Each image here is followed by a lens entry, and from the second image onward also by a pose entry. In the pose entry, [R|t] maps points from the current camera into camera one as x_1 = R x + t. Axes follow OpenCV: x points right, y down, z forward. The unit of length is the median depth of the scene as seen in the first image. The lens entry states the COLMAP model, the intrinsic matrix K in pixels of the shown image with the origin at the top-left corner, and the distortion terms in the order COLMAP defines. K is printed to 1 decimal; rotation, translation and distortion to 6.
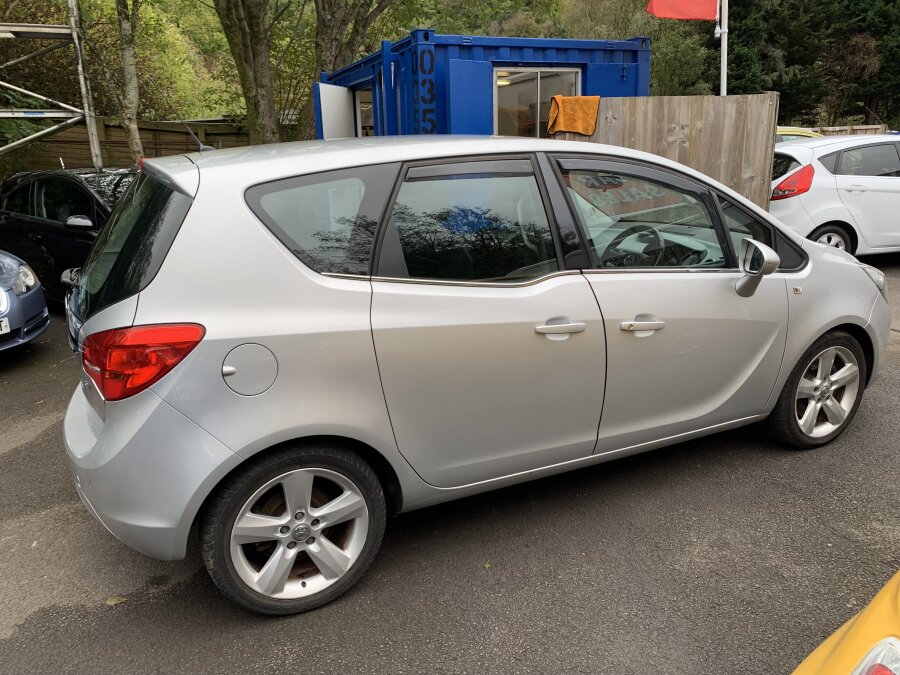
lens RADIAL K [[694.9, 0, 450.0], [0, 694.9, 337.5], [0, 0, 1]] dist [0.029520, 0.000709]
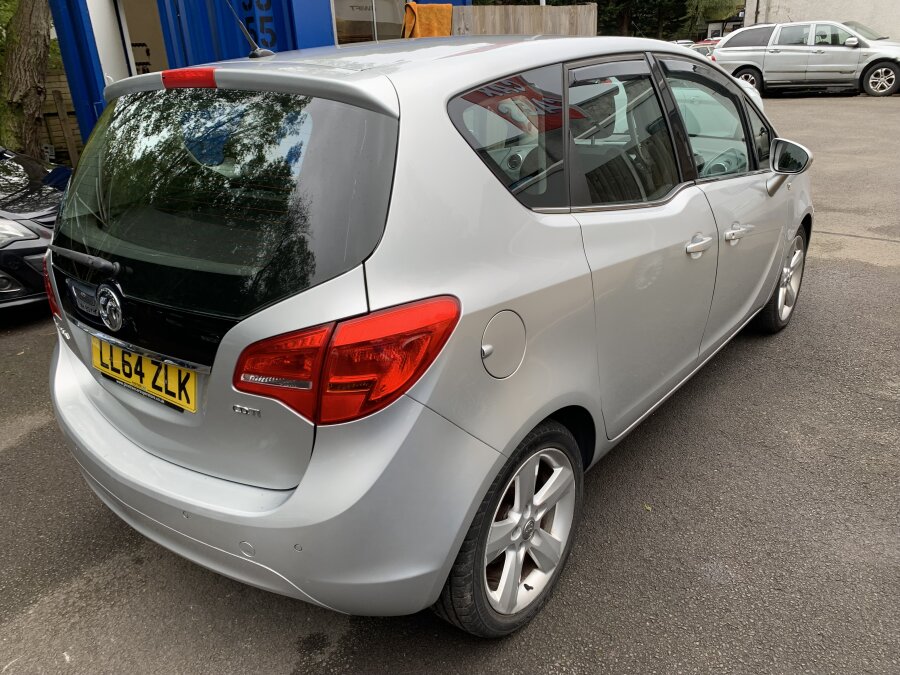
lens RADIAL K [[698.4, 0, 450.0], [0, 698.4, 337.5], [0, 0, 1]] dist [0.012830, -0.003046]
pose [[0.900756, -0.174511, 0.397723, -0.526877], [0.135534, 0.982940, 0.124336, -0.052606], [-0.412636, -0.058092, 0.909042, 0.270270]]
